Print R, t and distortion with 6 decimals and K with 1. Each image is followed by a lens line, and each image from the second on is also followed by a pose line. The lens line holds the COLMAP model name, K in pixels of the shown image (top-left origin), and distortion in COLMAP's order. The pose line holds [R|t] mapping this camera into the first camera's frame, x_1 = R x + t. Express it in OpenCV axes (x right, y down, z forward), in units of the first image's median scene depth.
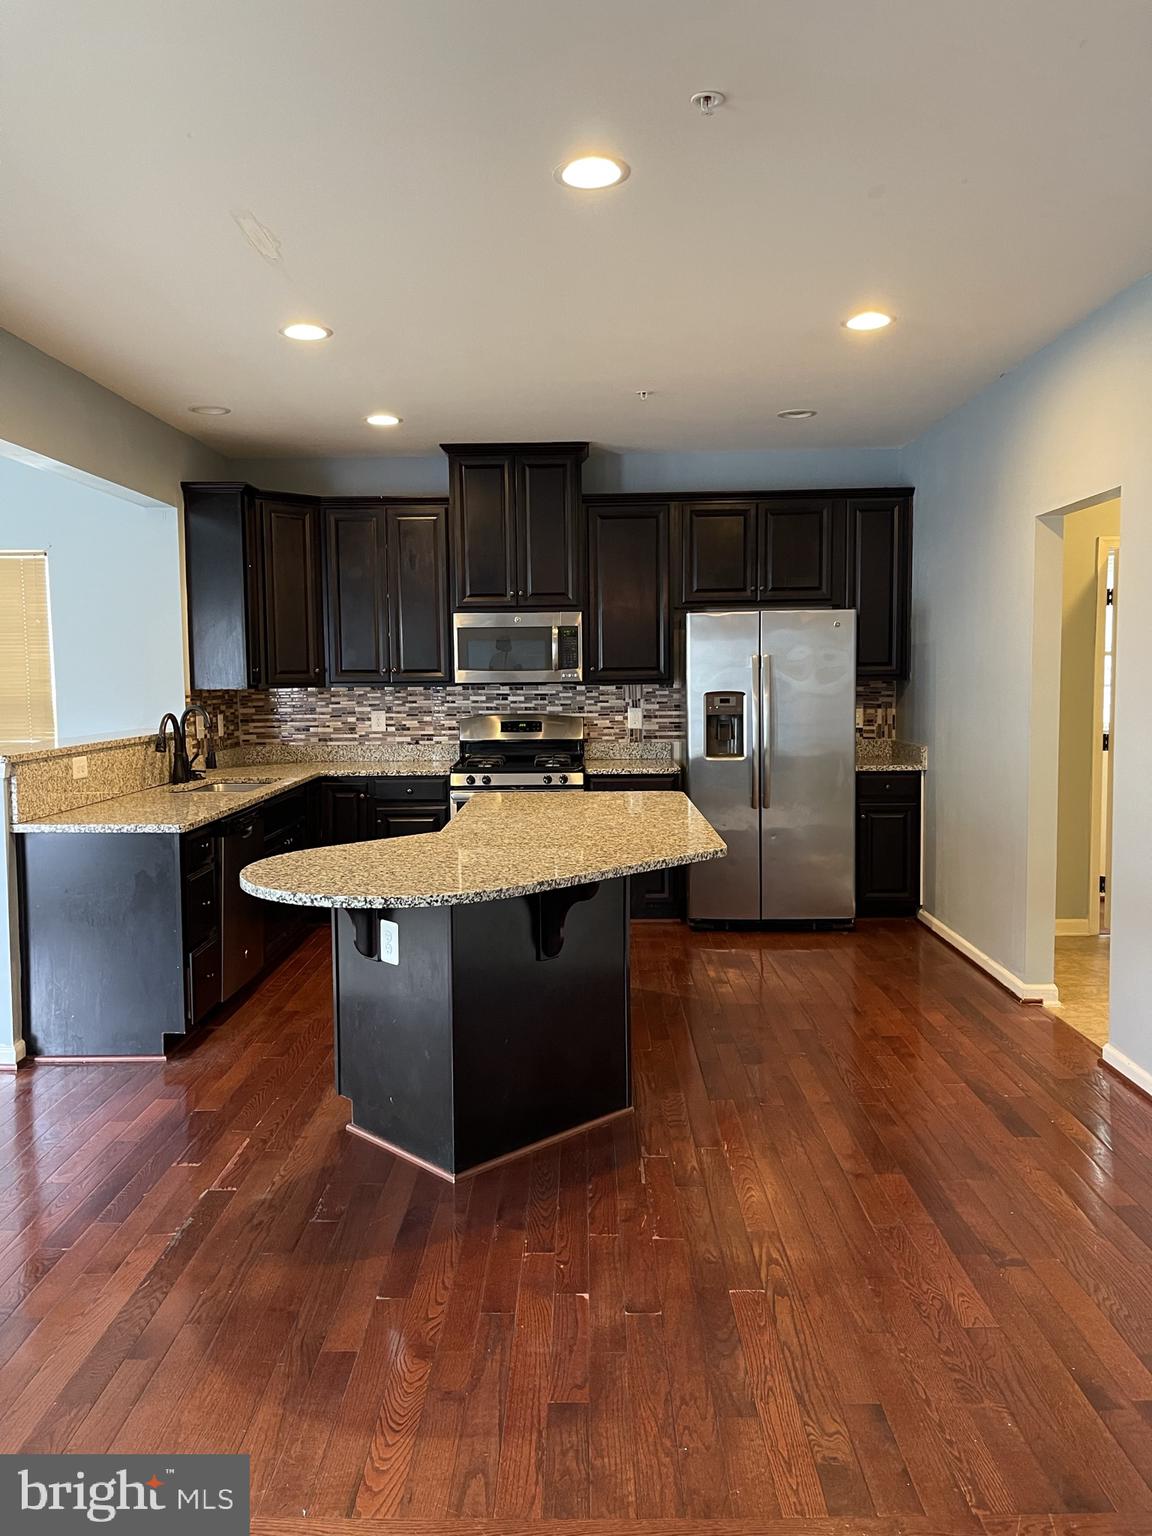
lens RADIAL K [[1162.1, 0, 584.1], [0, 1162.1, 760.3], [0, 0, 1]] dist [0.050914, -0.095505]
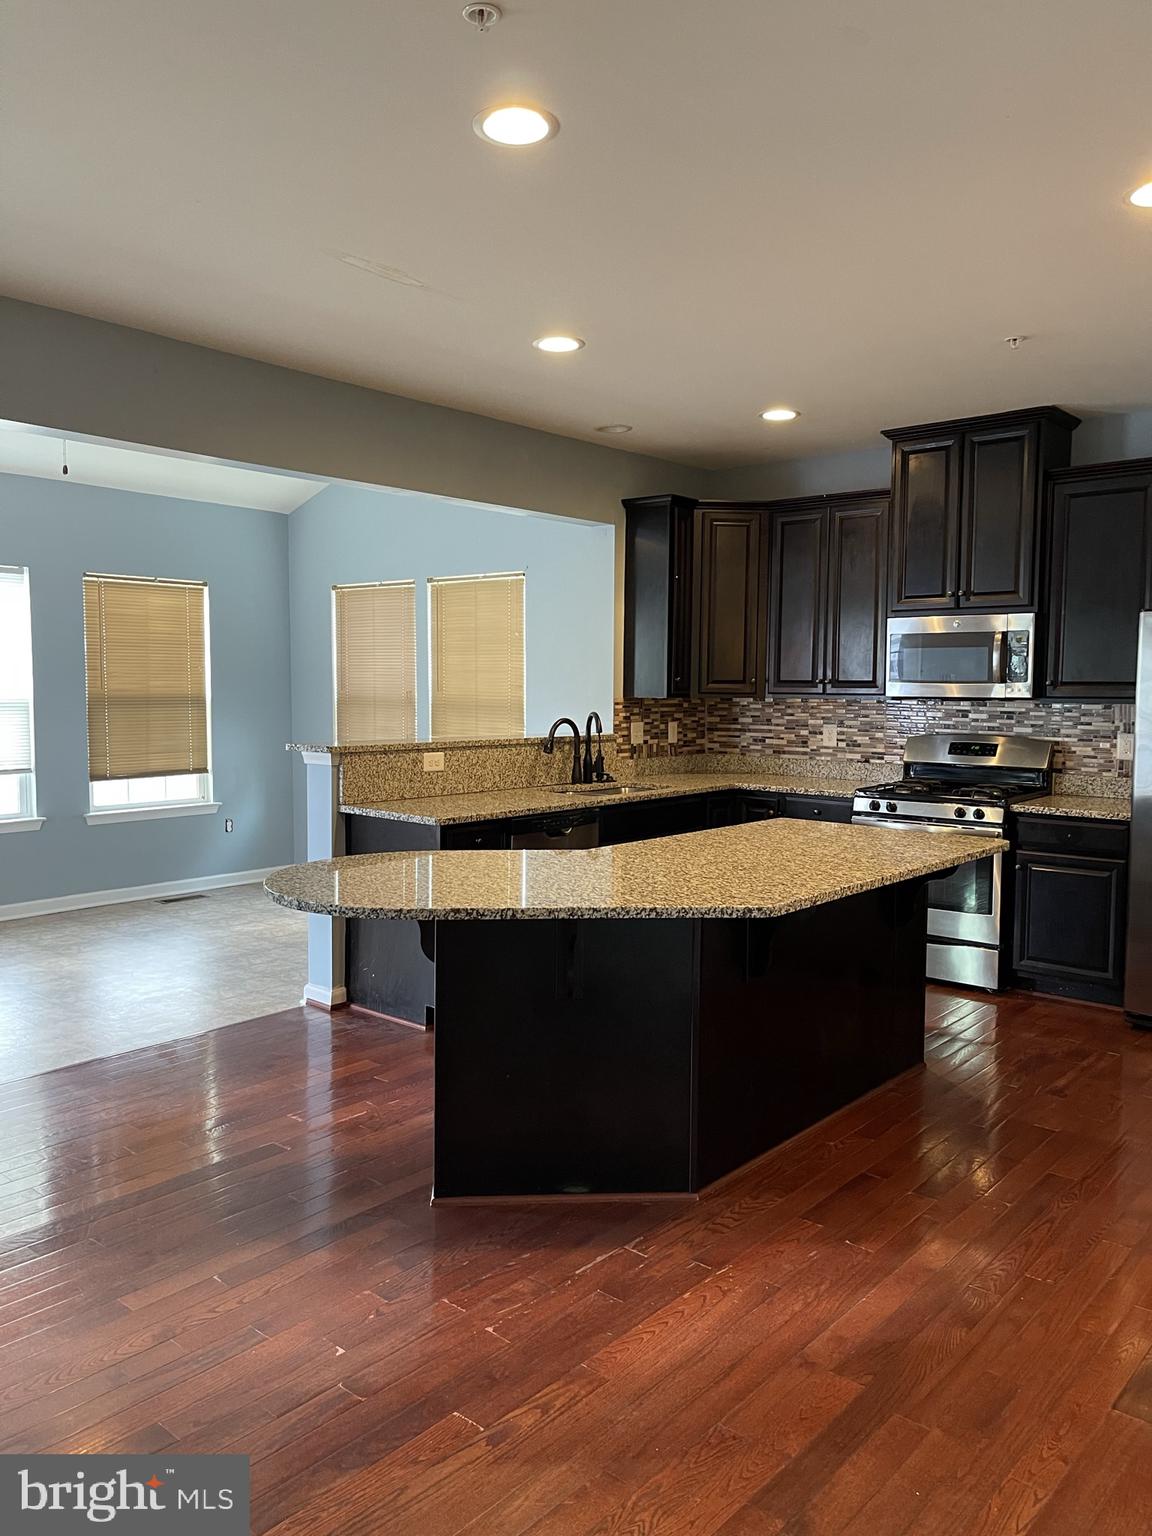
lens RADIAL K [[1162.1, 0, 575.2], [0, 1162.1, 771.5], [0, 0, 1]] dist [0.050914, -0.095505]
pose [[0.757804, 0.066756, -0.649058, 0.282146], [-0.065611, 0.997507, 0.025990, -0.015906], [0.649175, 0.022890, 0.760295, 0.157548]]
